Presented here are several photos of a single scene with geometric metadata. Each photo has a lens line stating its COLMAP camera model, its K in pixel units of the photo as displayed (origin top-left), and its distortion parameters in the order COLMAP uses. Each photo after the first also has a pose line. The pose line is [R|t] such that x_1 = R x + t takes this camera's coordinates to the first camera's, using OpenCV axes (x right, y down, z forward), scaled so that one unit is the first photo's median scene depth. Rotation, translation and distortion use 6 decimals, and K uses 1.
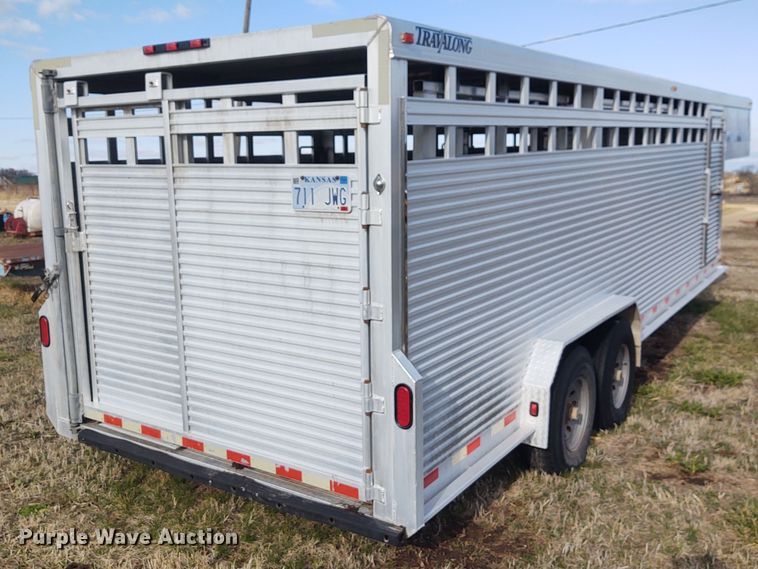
lens RADIAL K [[718.6, 0, 377.4], [0, 718.6, 266.3], [0, 0, 1]] dist [0.067627, 0.000014]
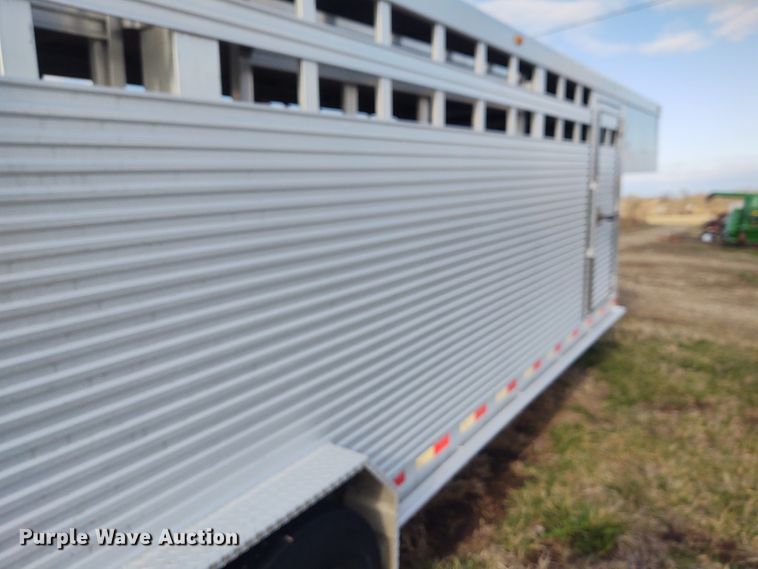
lens RADIAL K [[546.9, 0, 335.3], [0, 546.9, 256.5], [0, 0, 1]] dist [-0.008541, -0.004257]
pose [[0.997046, 0.027362, -0.071764, 0.466971], [-0.027502, 0.999621, -0.000973, -0.102690], [0.071710, 0.002944, 0.997421, 0.870705]]
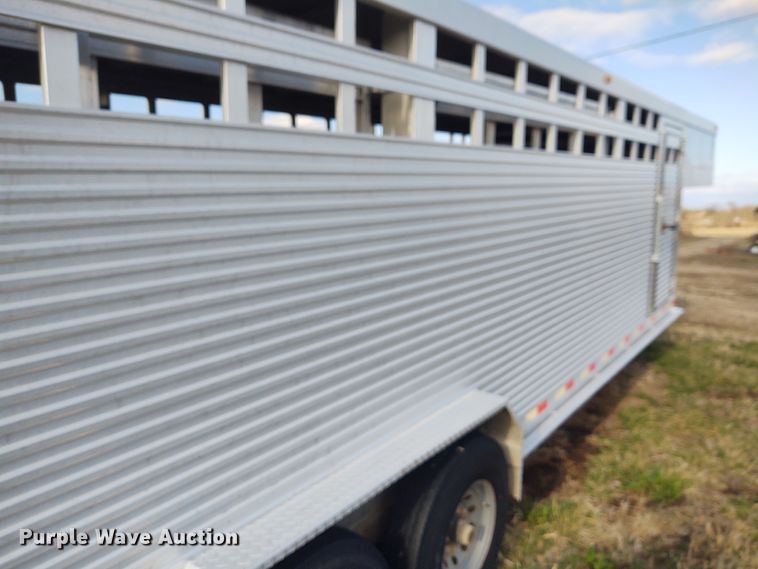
lens RADIAL K [[523.8, 0, 345.6], [0, 523.8, 284.9], [0, 0, 1]] dist [0.000630, -0.019598]
pose [[0.990361, 0.023849, -0.136438, 0.368768], [-0.020978, 0.999528, 0.022438, -0.077063], [0.136909, -0.019360, 0.990394, 0.727510]]
